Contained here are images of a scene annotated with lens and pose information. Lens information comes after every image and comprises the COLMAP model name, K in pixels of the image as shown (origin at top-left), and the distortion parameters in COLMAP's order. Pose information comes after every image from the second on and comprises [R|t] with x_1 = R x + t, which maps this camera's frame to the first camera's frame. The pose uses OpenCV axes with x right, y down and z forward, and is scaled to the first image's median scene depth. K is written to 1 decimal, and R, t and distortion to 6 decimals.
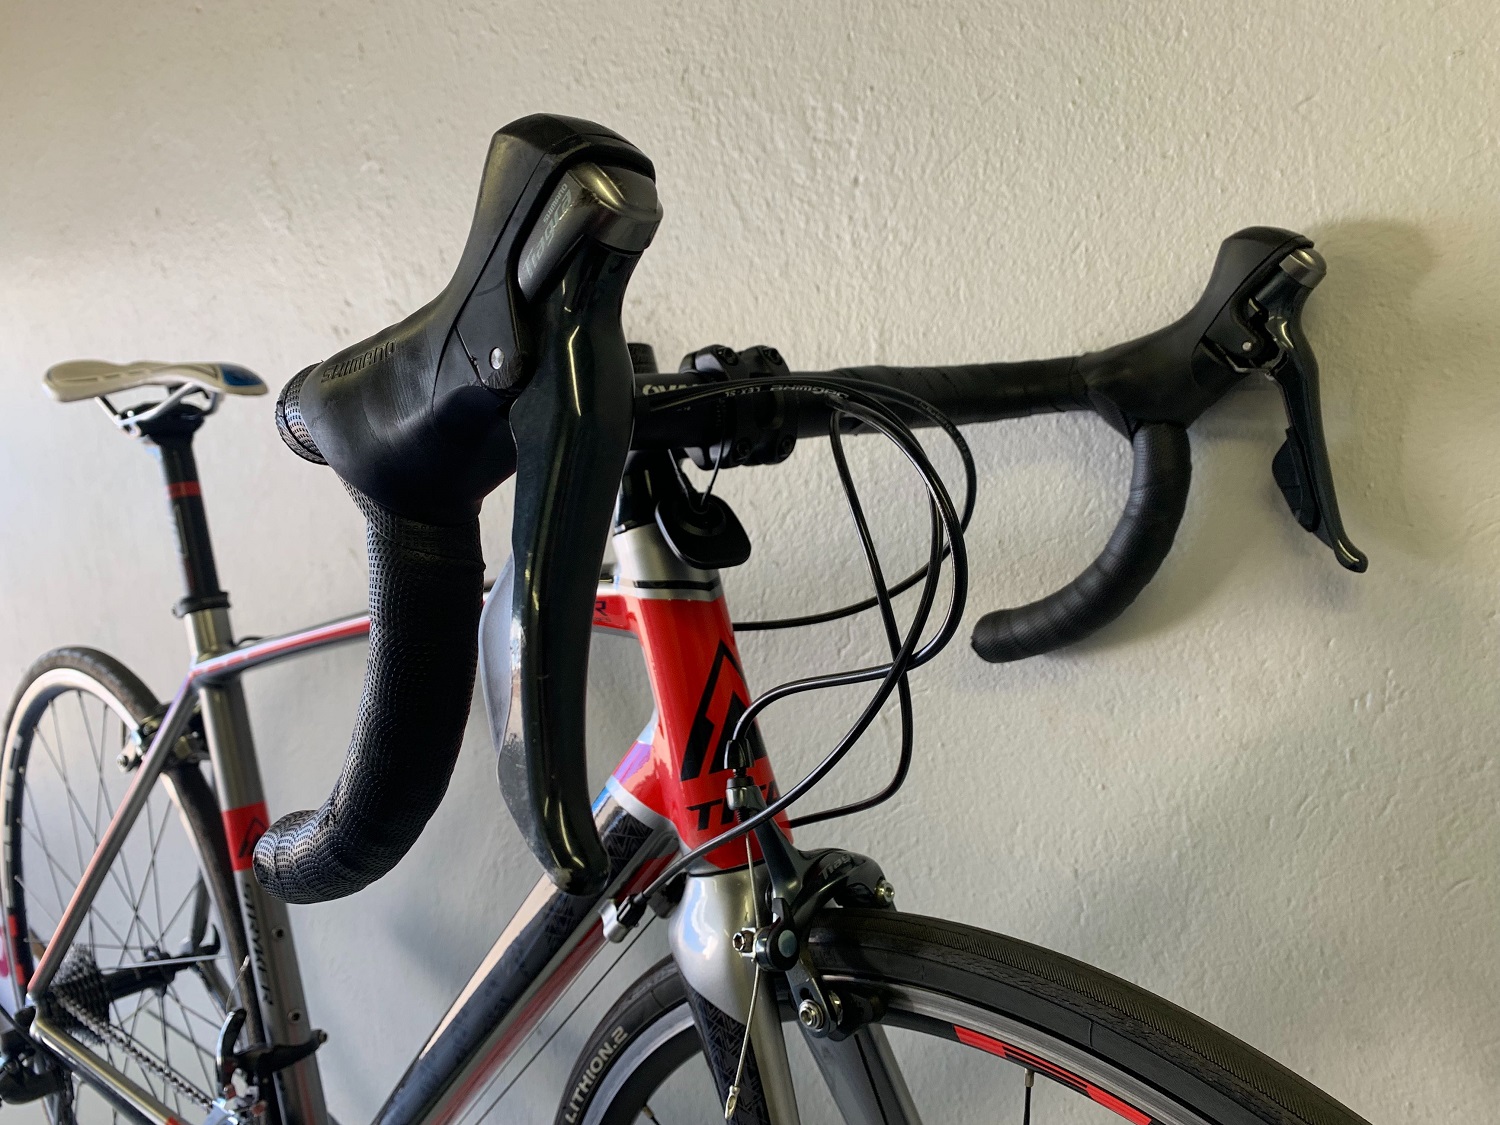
lens RADIAL K [[1164.1, 0, 747.4], [0, 1164.1, 550.1], [0, 0, 1]] dist [0.015538, -0.011779]
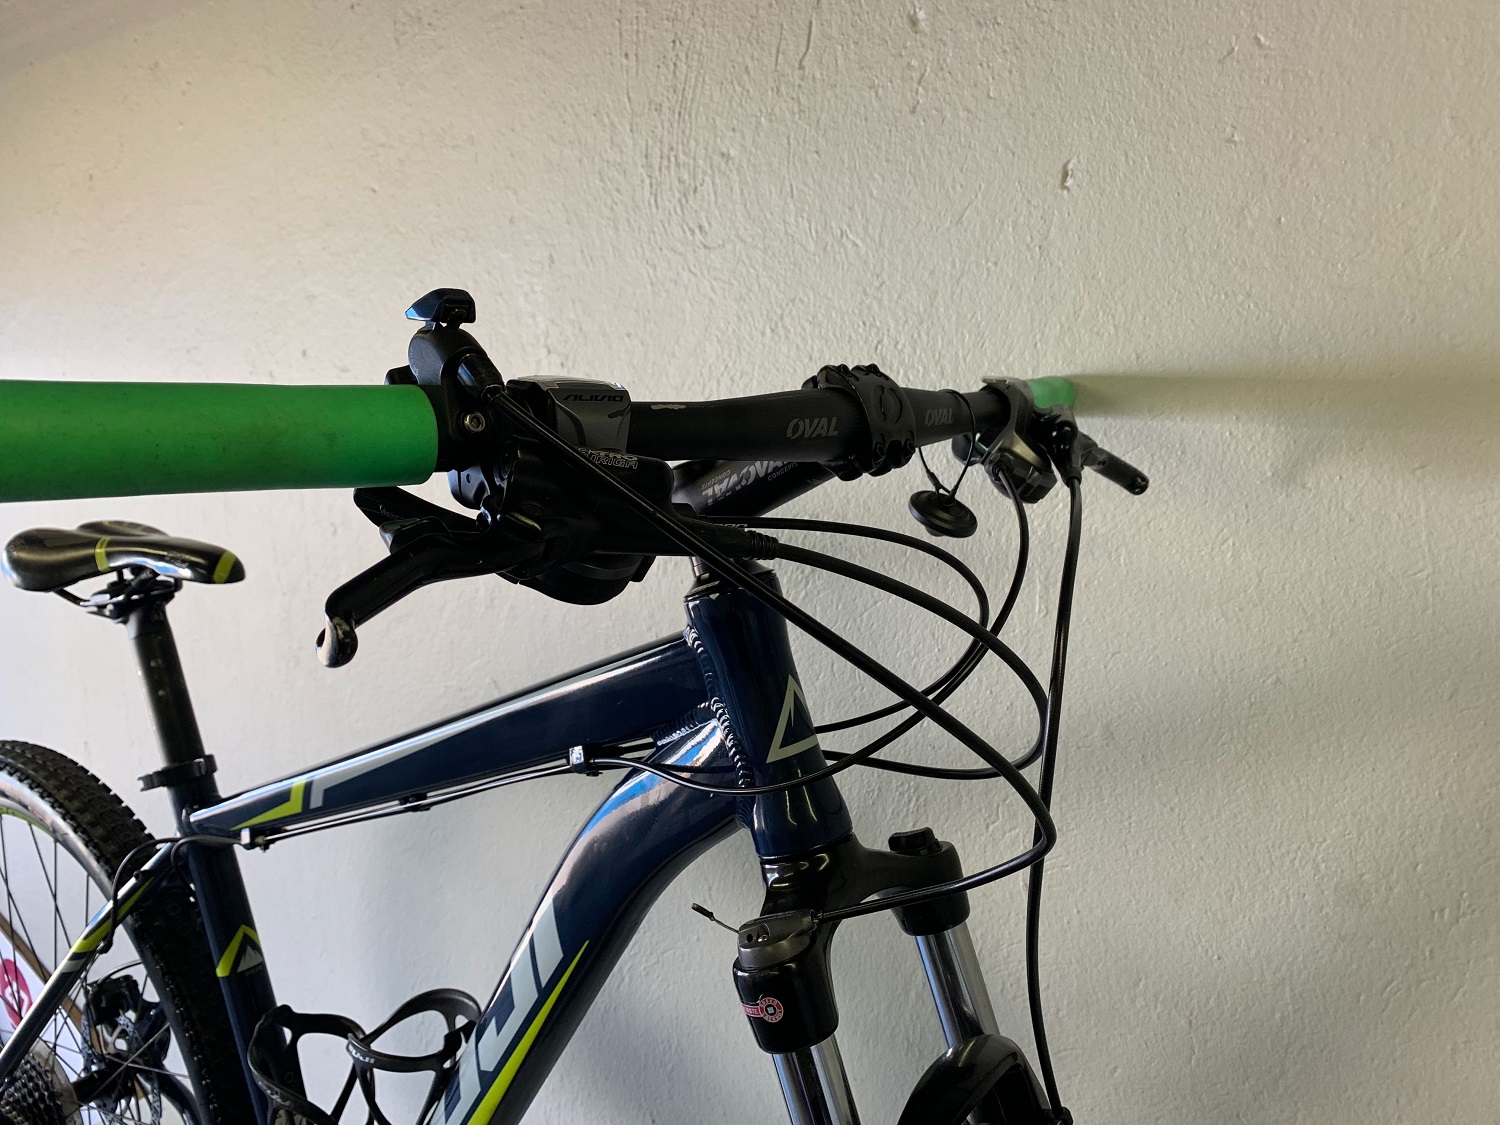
lens RADIAL K [[1164.1, 0, 748.1], [0, 1164.1, 553.8], [0, 0, 1]] dist [0.015538, -0.011779]
pose [[0.996799, 0.040204, 0.069103, -0.295656], [-0.039005, 0.999065, -0.018622, -0.182463], [-0.069787, 0.015867, 0.997436, -0.215906]]
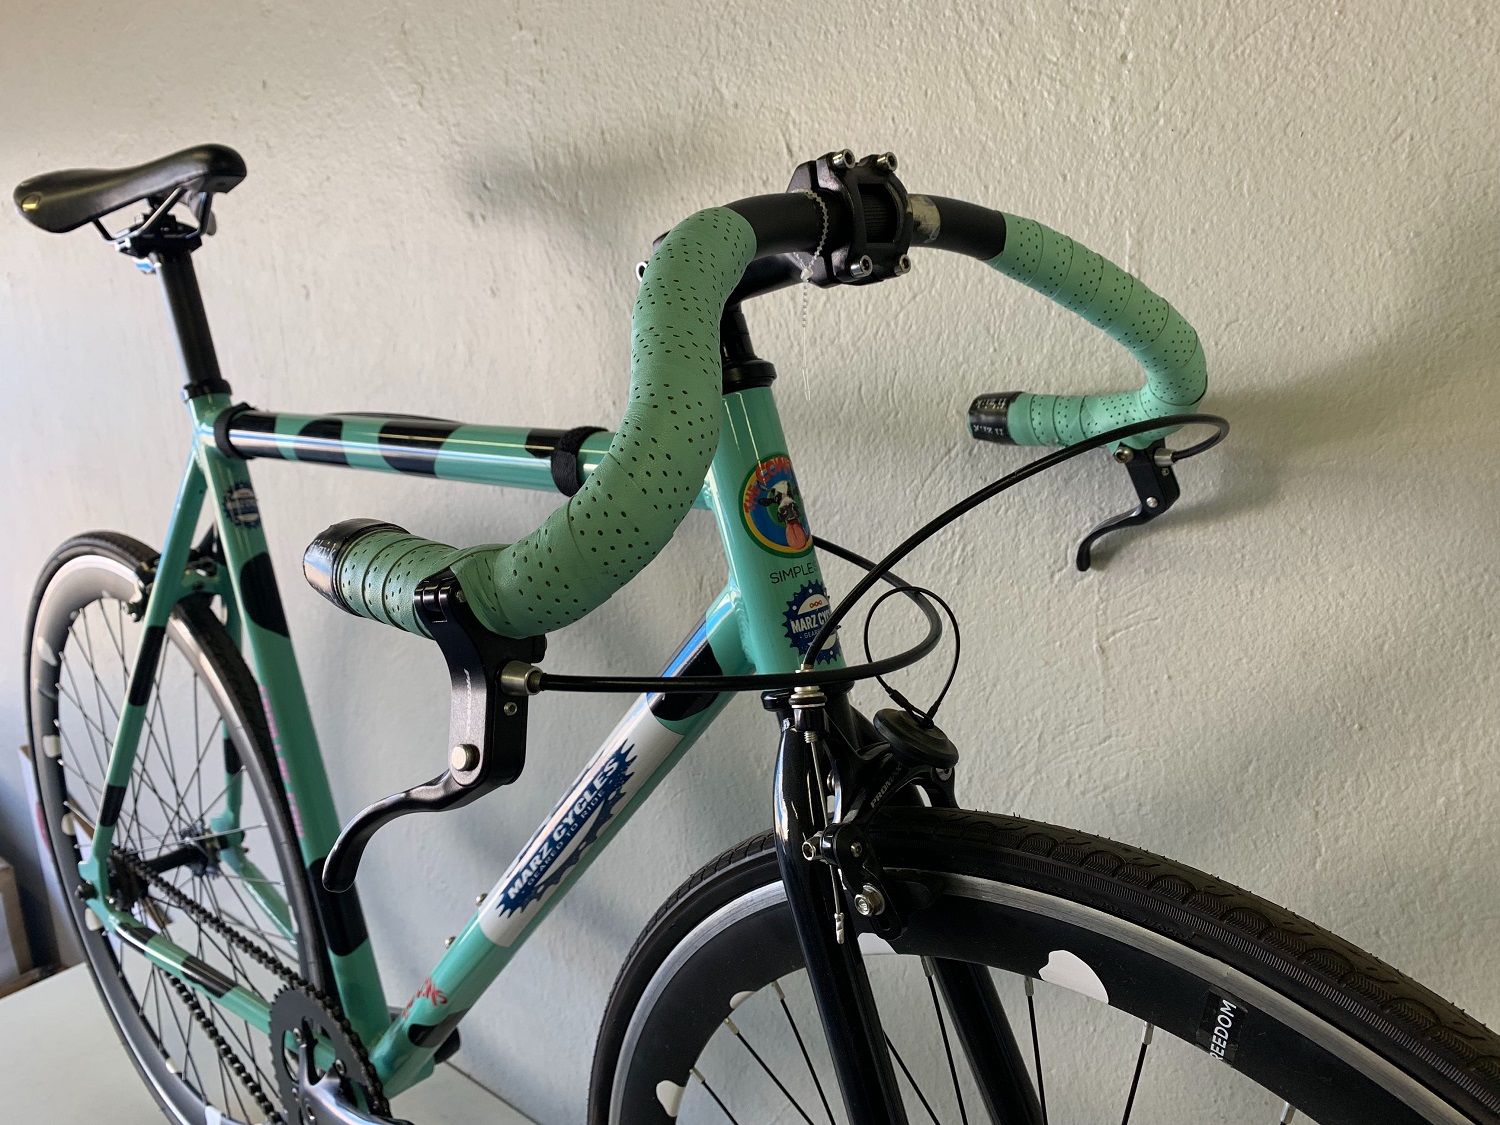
lens RADIAL K [[1164.1, 0, 748.1], [0, 1164.1, 552.3], [0, 0, 1]] dist [0.015538, -0.011779]
pose [[0.999298, 0.037458, -0.000269, -0.188188], [-0.037359, 0.997139, 0.065719, 0.018863], [0.002730, -0.065662, 0.997838, 0.068802]]
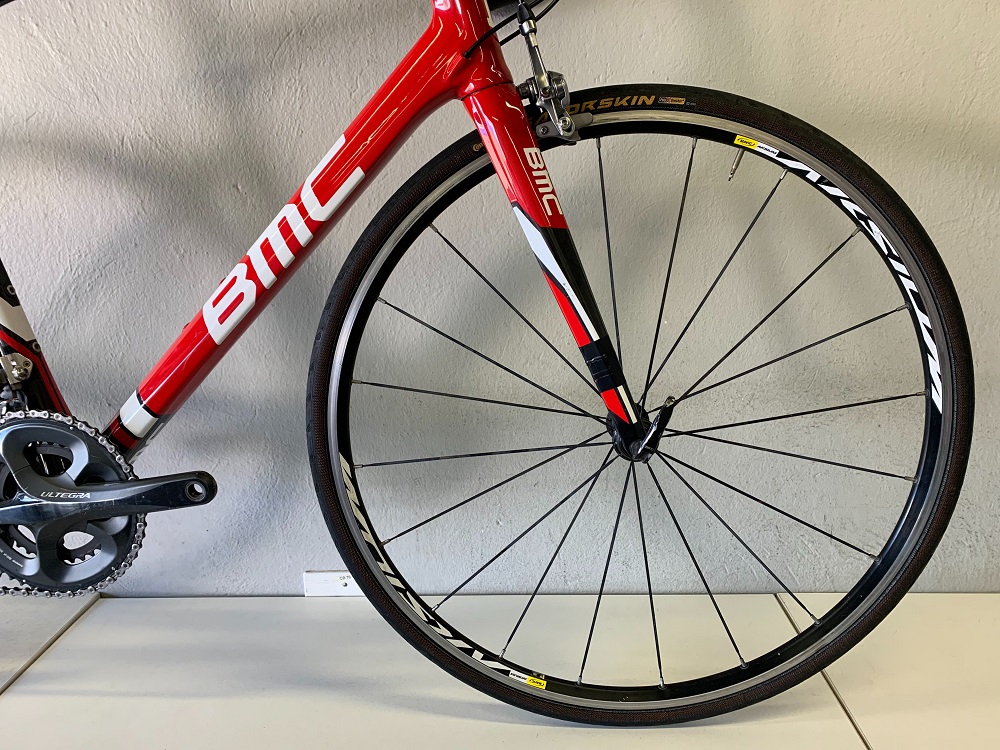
lens RADIAL K [[776.0, 0, 502.6], [0, 776.0, 370.7], [0, 0, 1]] dist [0.015538, -0.011779]
pose [[0.788489, -0.090650, 0.608332, -0.610571], [0.069914, 0.995878, 0.057781, 0.543471], [-0.611062, -0.003029, 0.791577, -0.183457]]
